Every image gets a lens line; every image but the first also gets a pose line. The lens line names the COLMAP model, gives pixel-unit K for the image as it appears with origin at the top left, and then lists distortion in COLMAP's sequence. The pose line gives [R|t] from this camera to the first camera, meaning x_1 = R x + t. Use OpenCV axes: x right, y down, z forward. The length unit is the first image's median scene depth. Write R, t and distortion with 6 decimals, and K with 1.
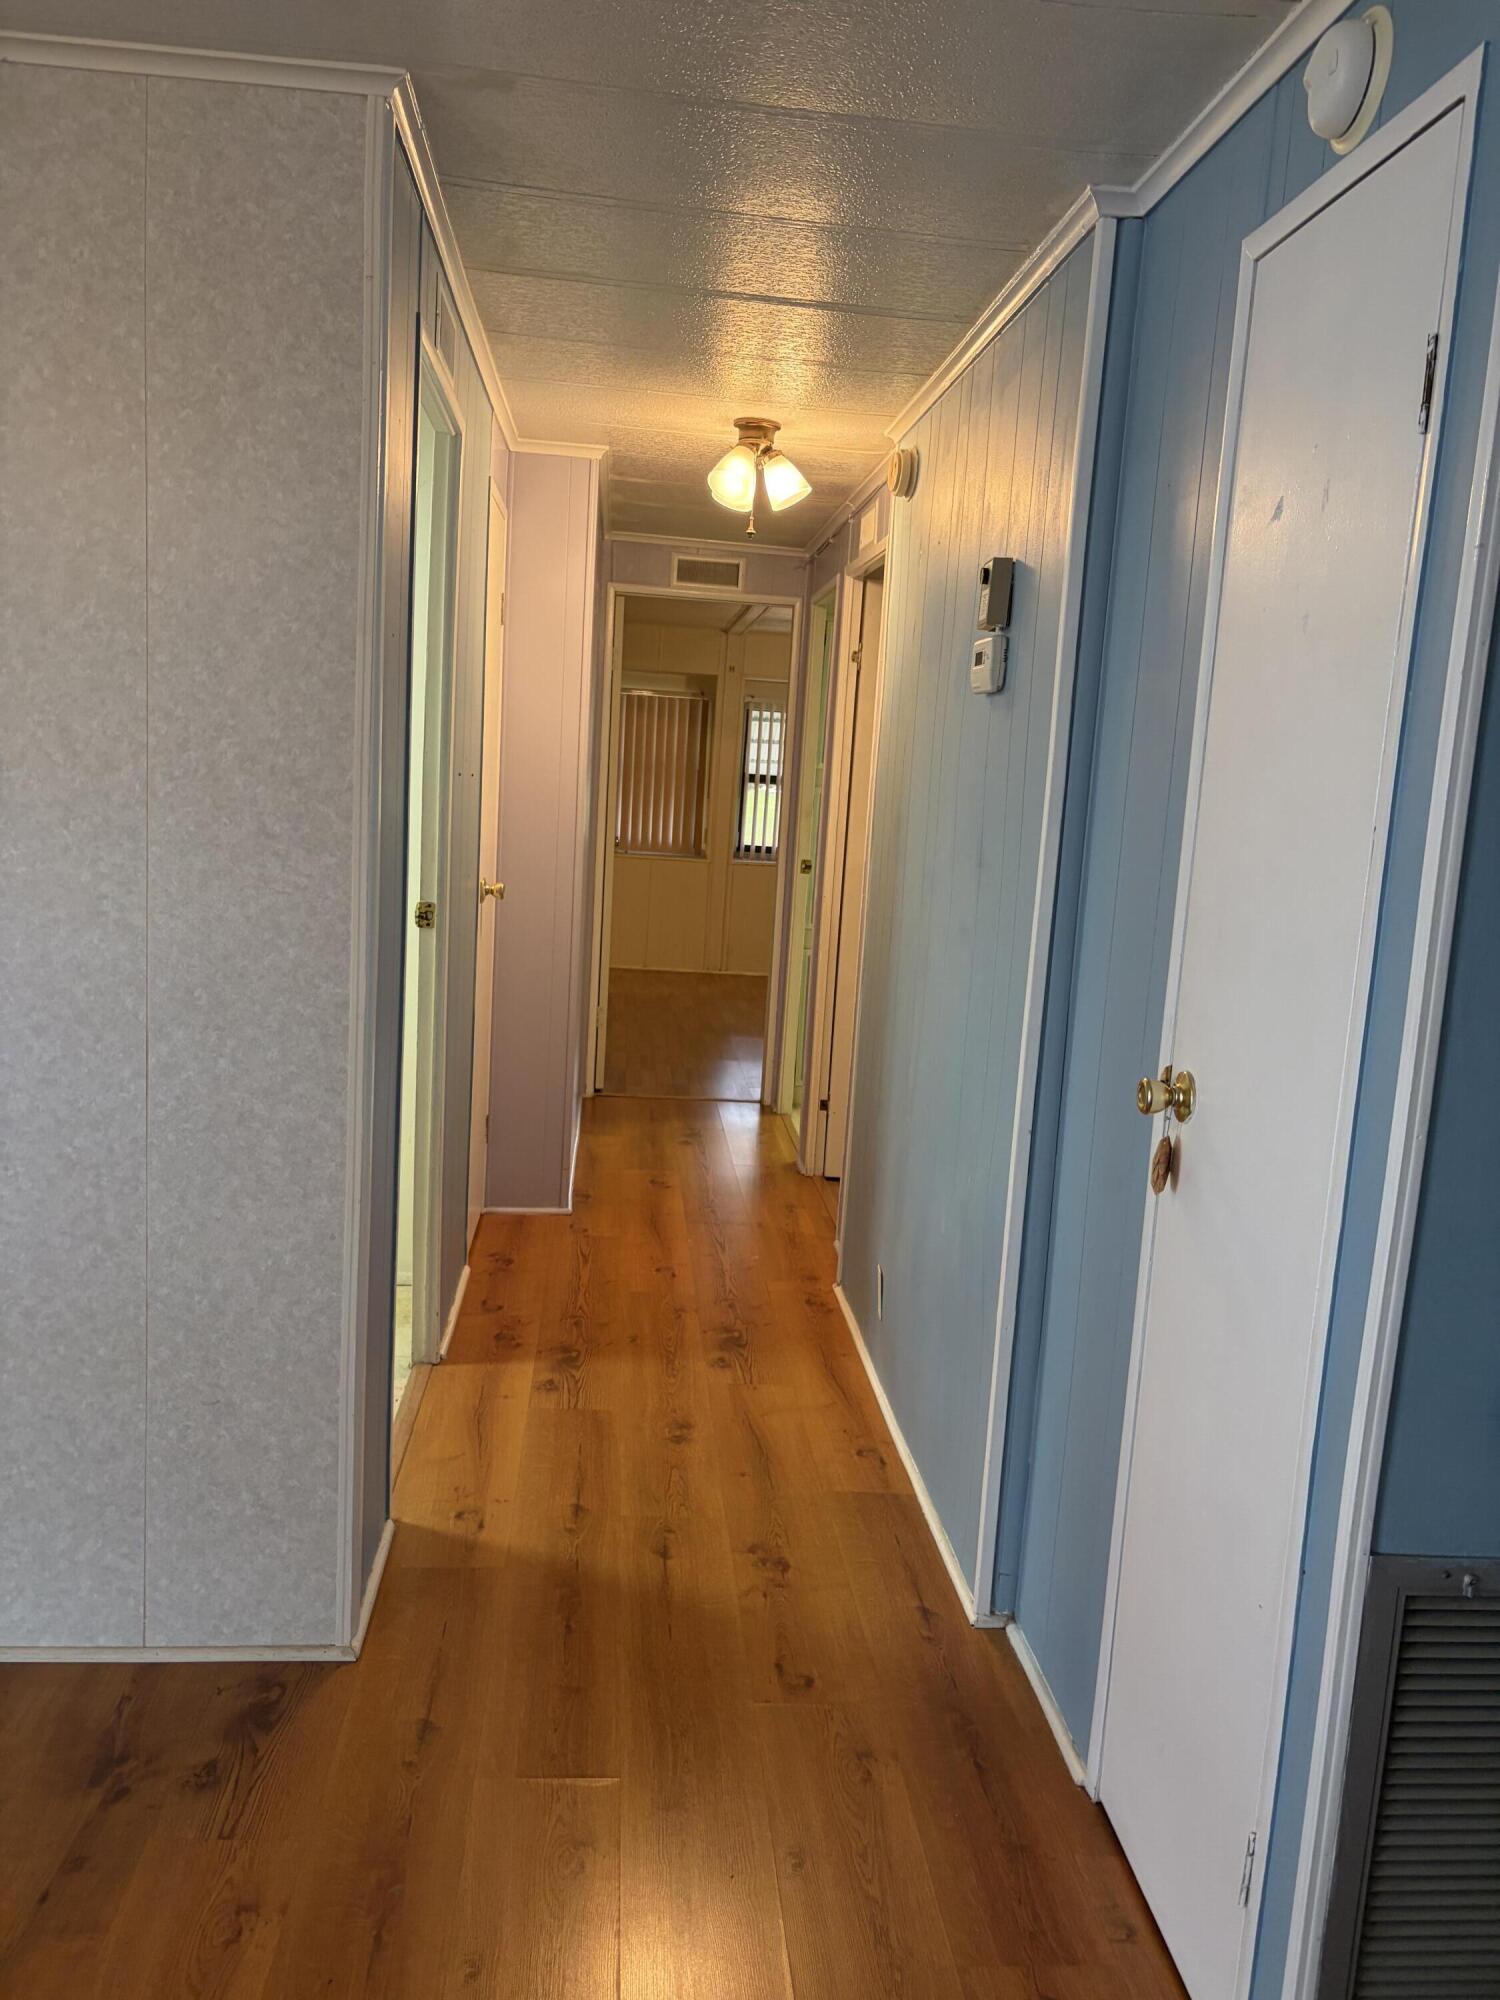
lens RADIAL K [[1512.3, 0, 750.0], [0, 1512.3, 1000.0], [0, 0, 1]] dist [0.014941, -0.003264]
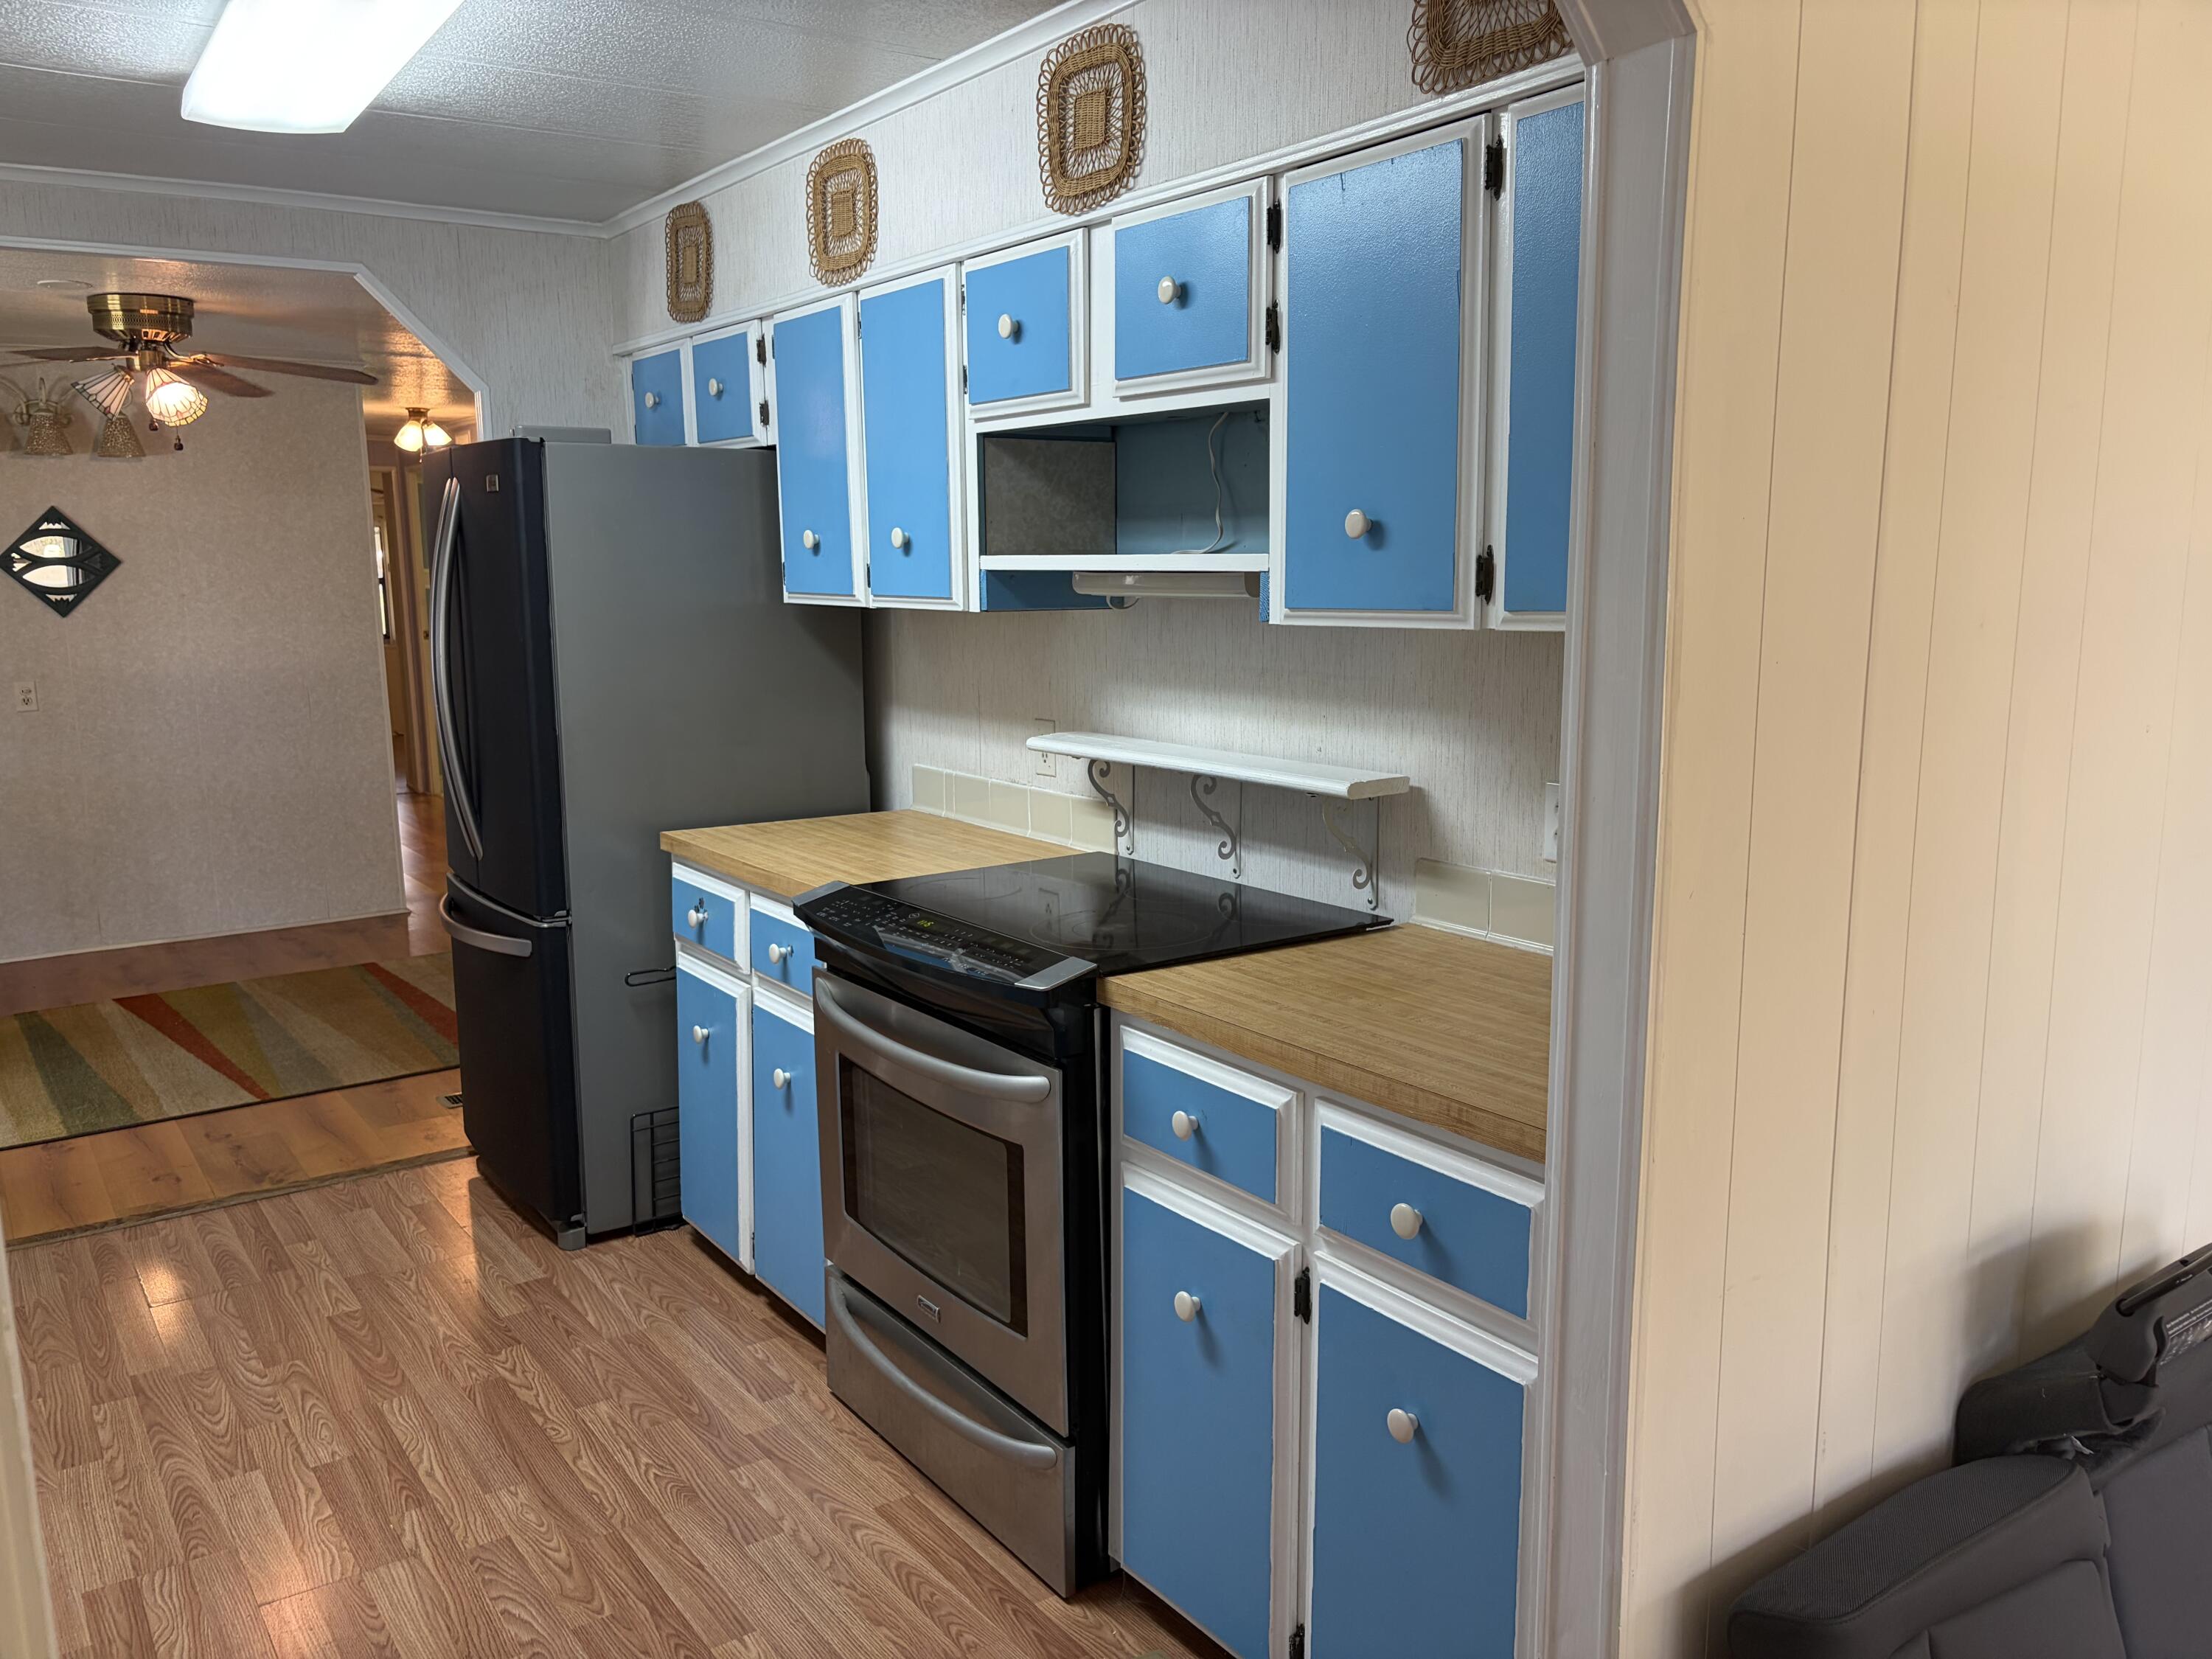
lens RADIAL K [[1638.3, 0, 1105.6], [0, 1638.3, 867.3], [0, 0, 1]] dist [0.044678, -0.000647]
pose [[0.853708, -0.162444, 0.494767, -0.685884], [0.138060, 0.986706, 0.085740, 0.279680], [-0.502118, -0.004889, 0.864786, -2.354877]]
